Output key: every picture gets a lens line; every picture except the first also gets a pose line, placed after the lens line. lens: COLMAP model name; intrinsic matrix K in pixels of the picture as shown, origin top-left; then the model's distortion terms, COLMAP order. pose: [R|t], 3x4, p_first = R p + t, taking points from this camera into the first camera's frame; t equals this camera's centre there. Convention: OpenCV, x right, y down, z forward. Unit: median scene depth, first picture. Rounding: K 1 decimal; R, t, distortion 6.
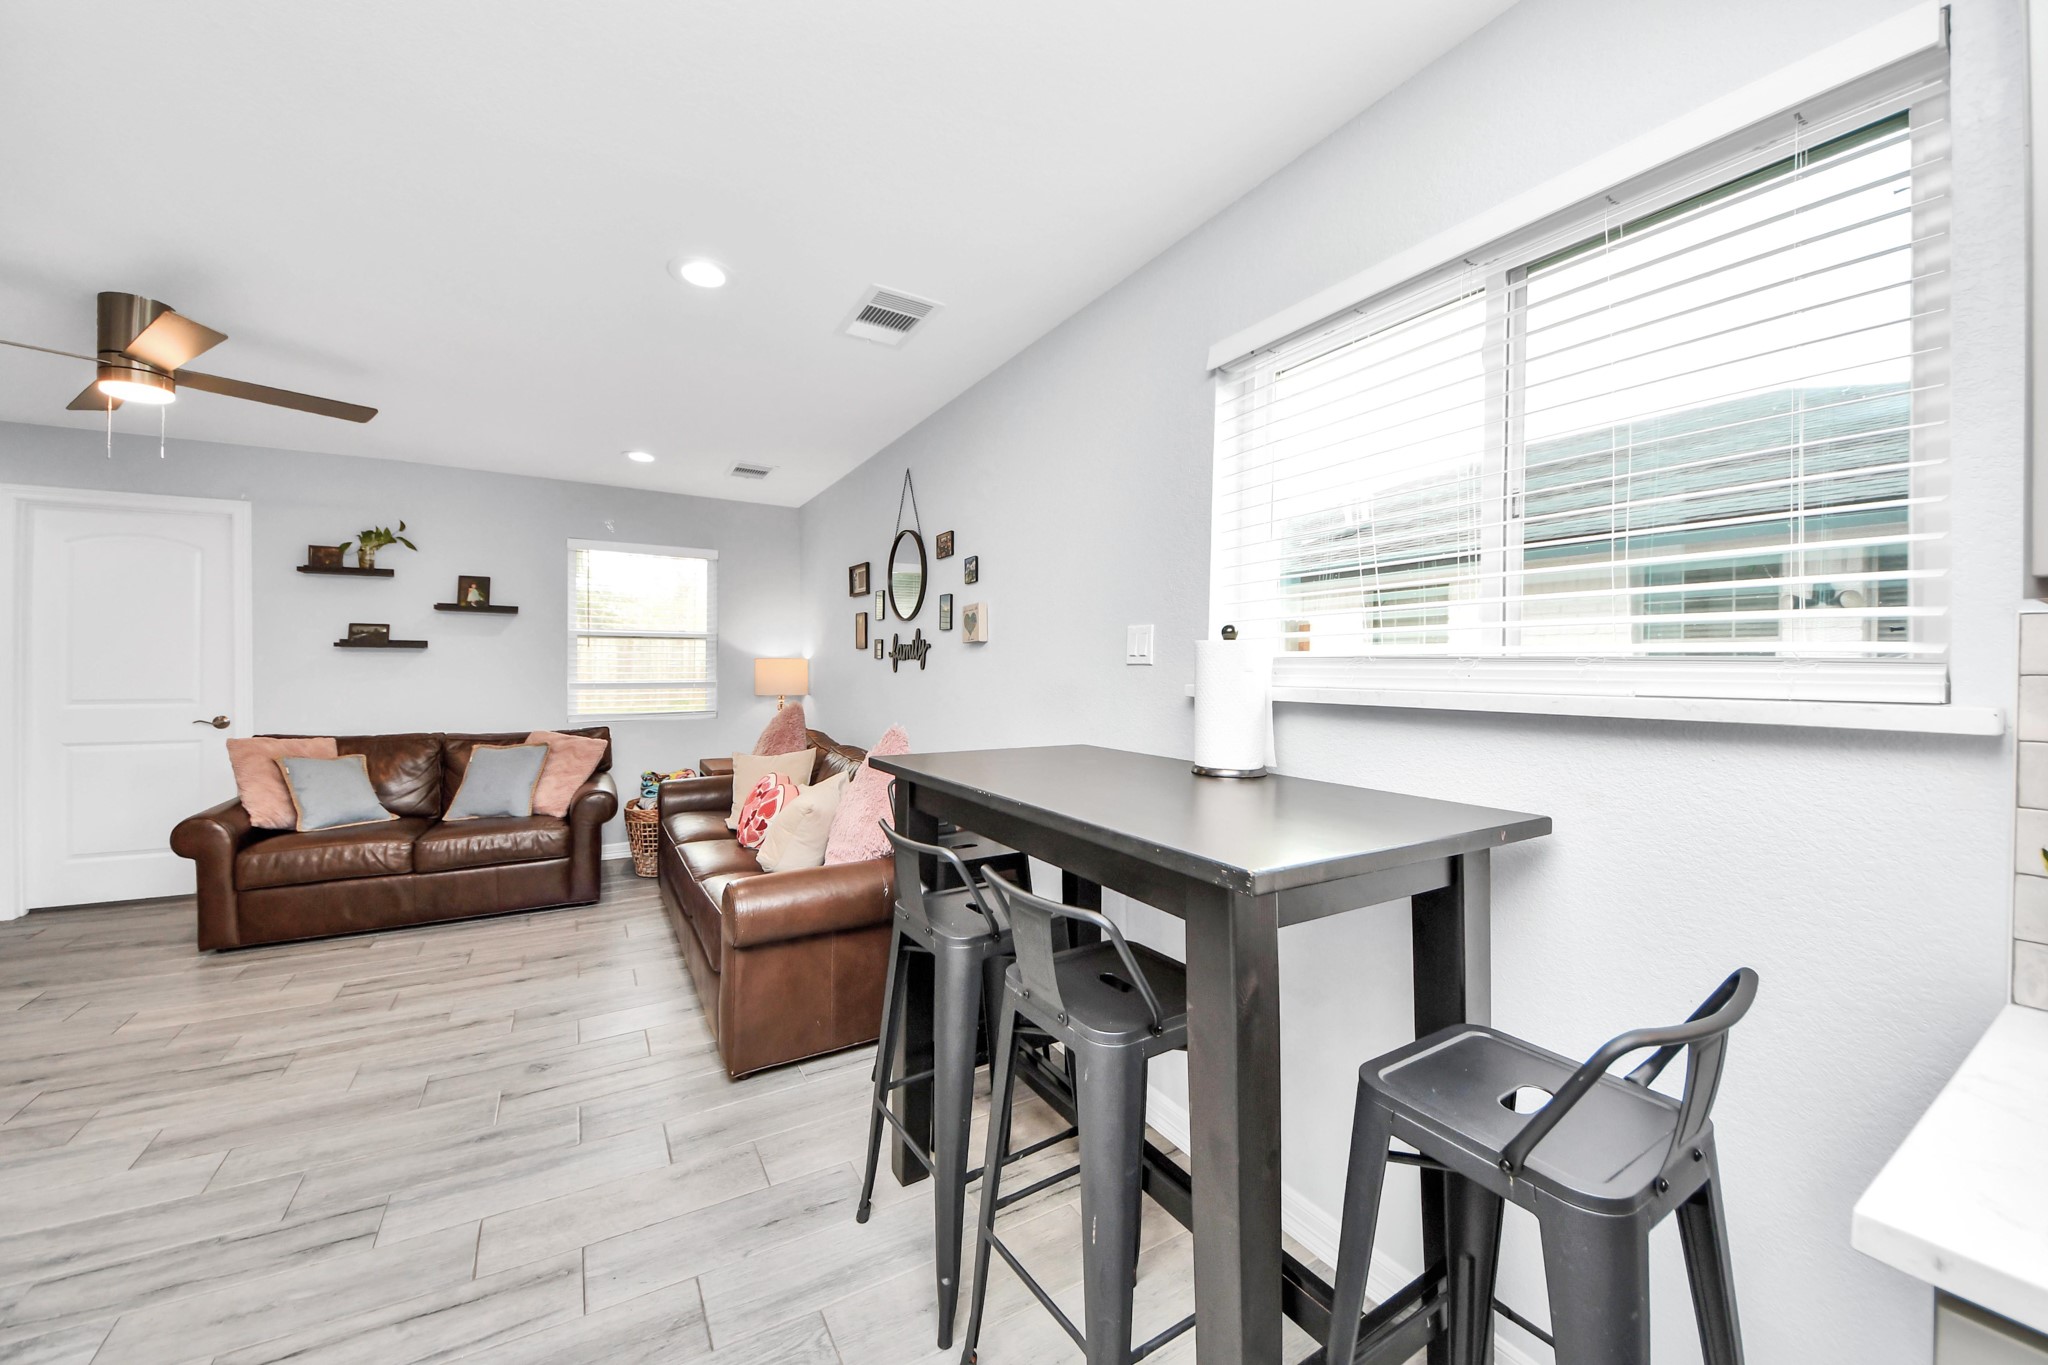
lens RADIAL K [[727.7, 0, 1023.7], [0, 727.7, 672.2], [0, 0, 1]] dist [-0.000069, -0.015600]
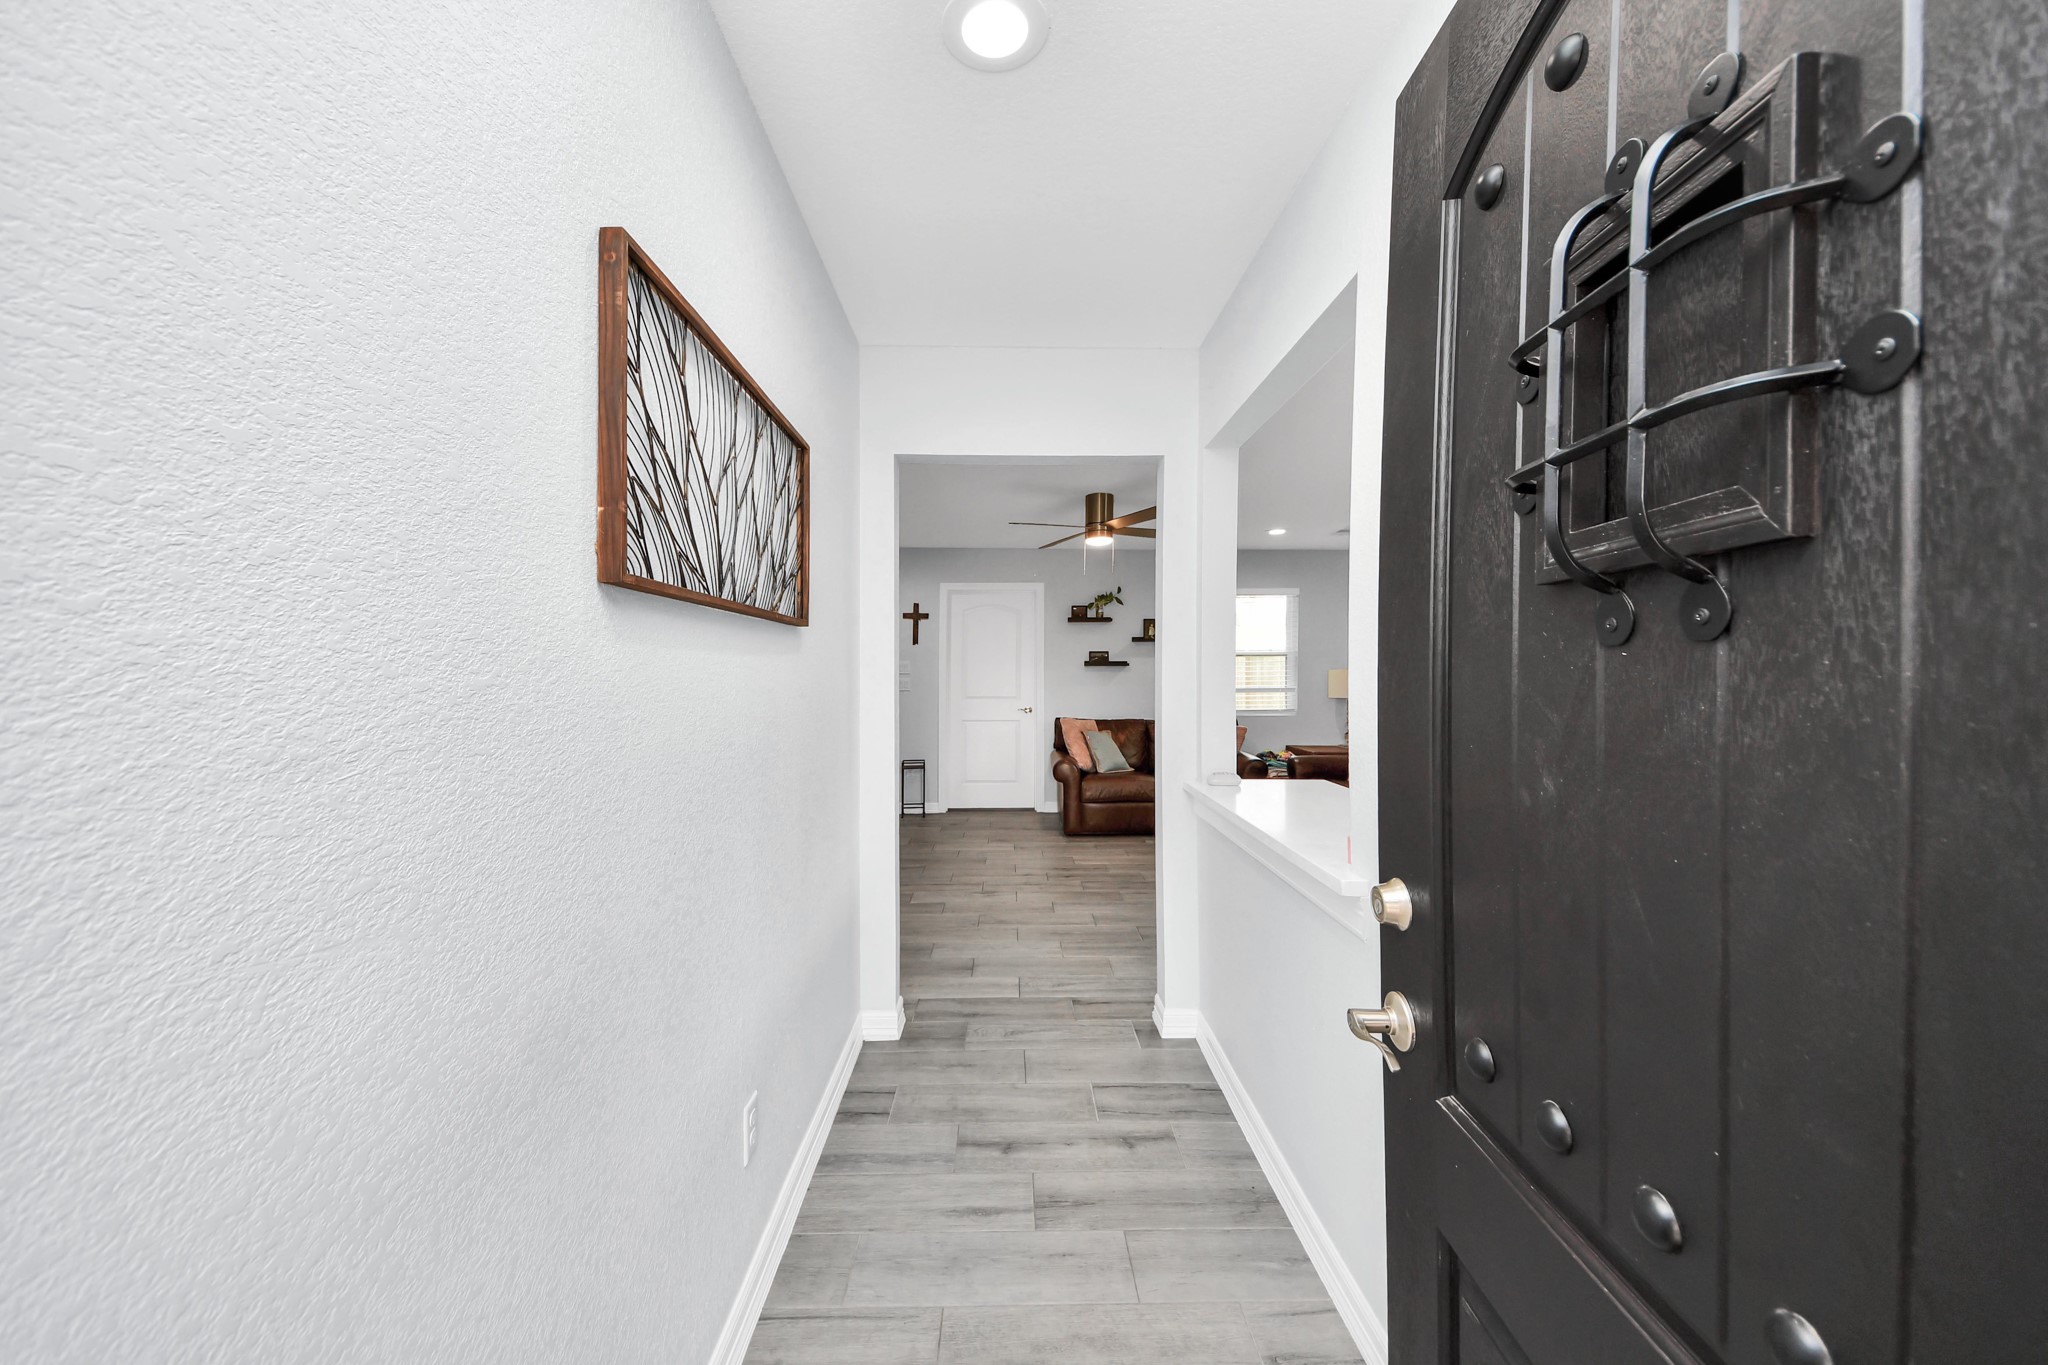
lens RADIAL K [[727.7, 0, 1023.7], [0, 727.7, 672.2], [0, 0, 1]] dist [-0.000069, -0.015600]
pose [[0.857549, -0.010465, -0.514296, -0.214008], [0.003805, 0.999895, -0.014002, 0.002484], [0.514388, 0.010050, 0.857499, -0.523552]]
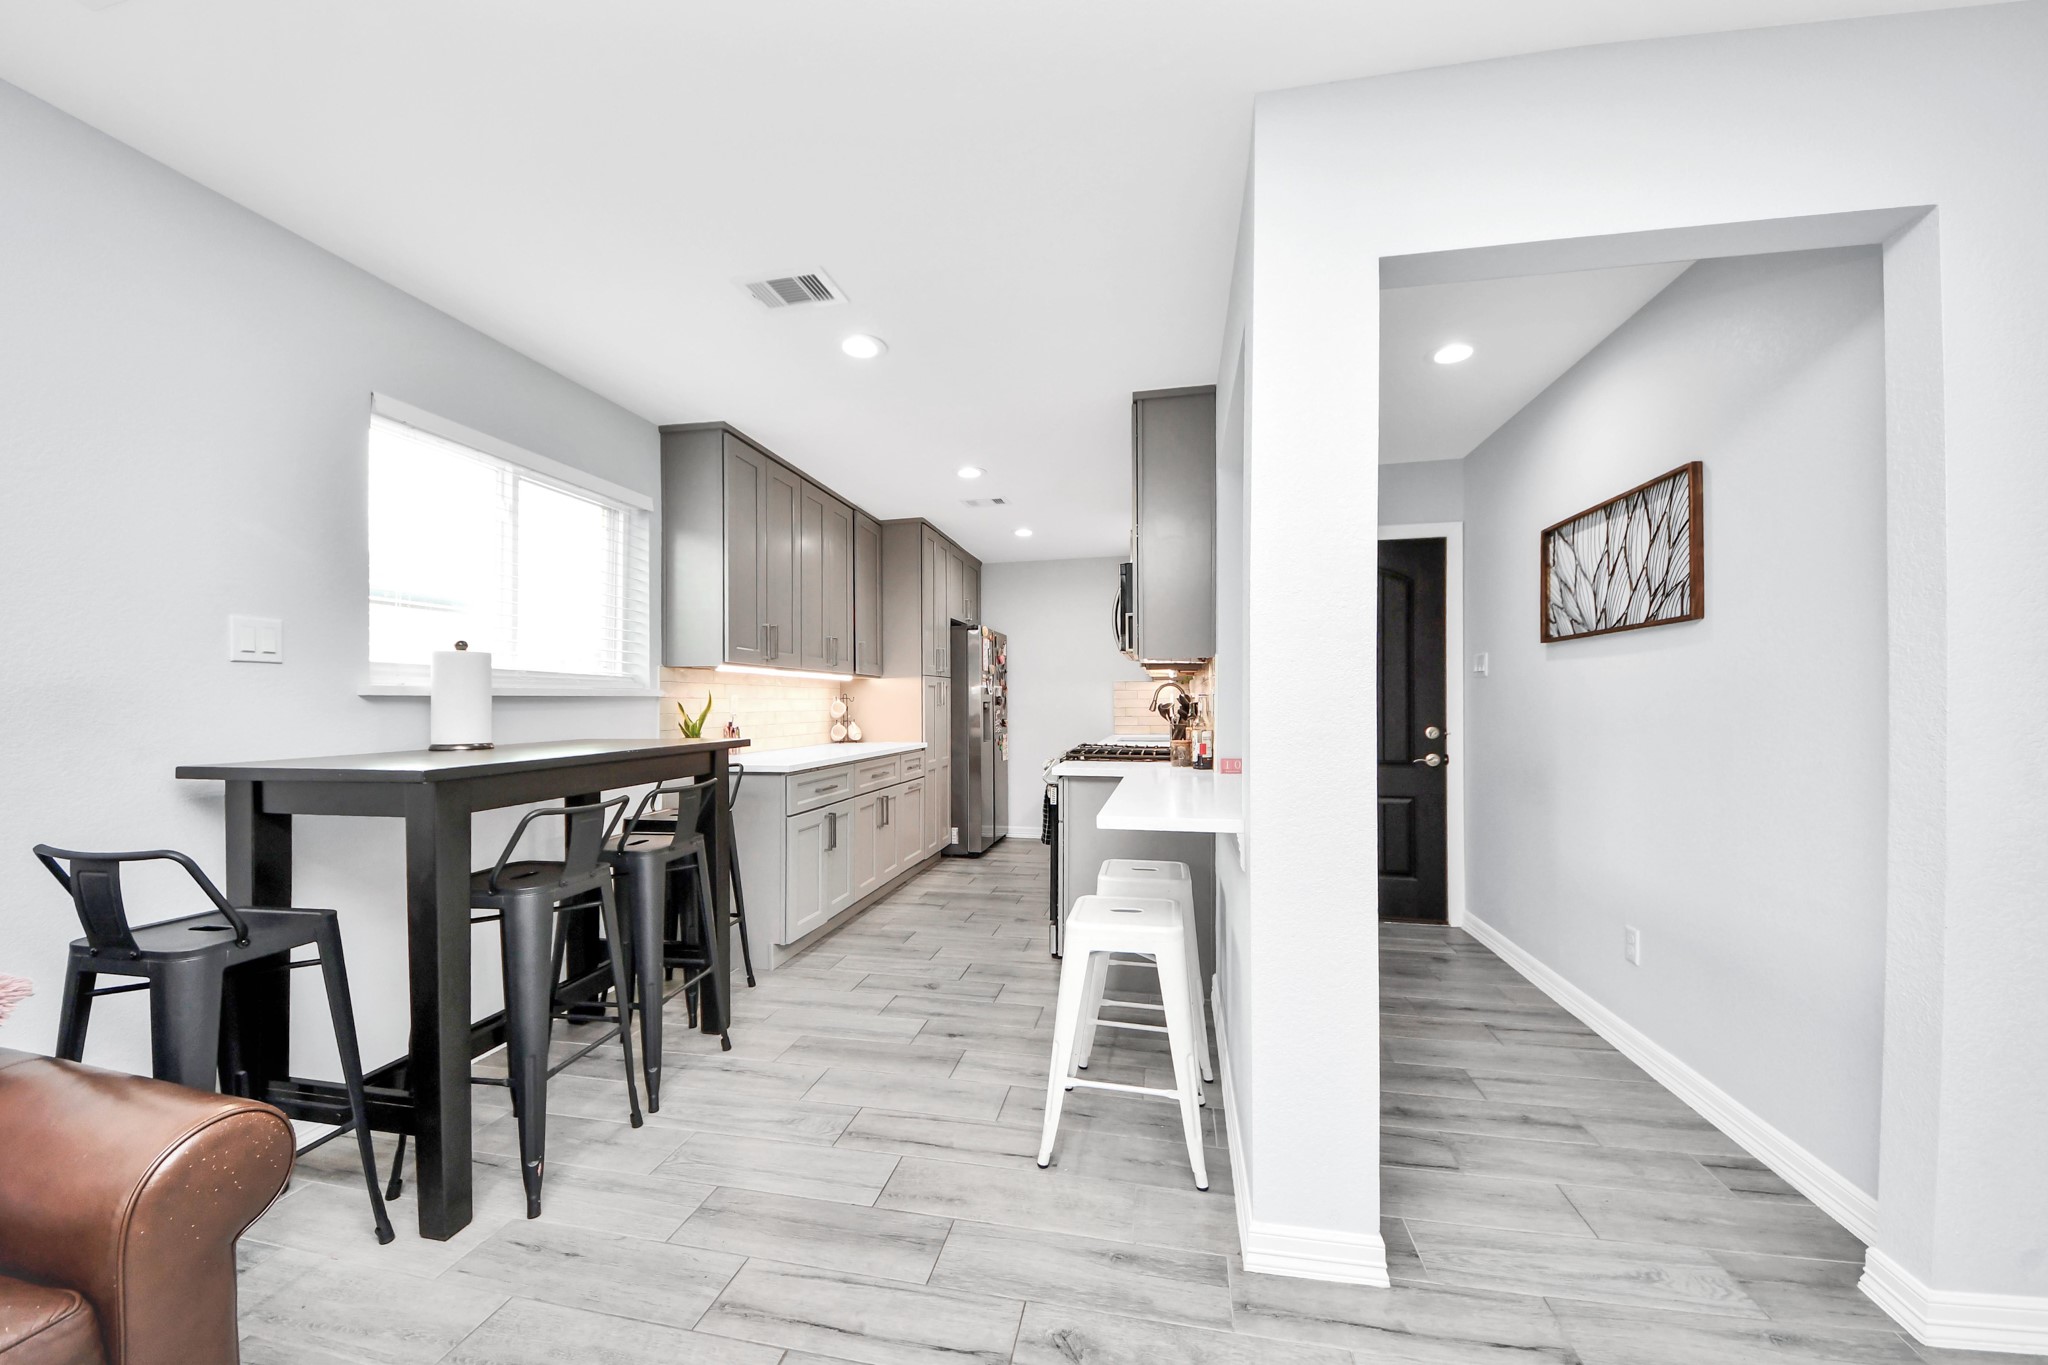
lens RADIAL K [[773.2, 0, 1023.7], [0, 773.2, 710.6], [0, 0, 1]] dist [-0.000996, -0.000089]
pose [[-0.733800, -0.011645, 0.679266, -0.588071], [0.005999, 0.999703, 0.023619, 0.016573], [-0.679339, 0.021406, -0.733512, 0.530141]]
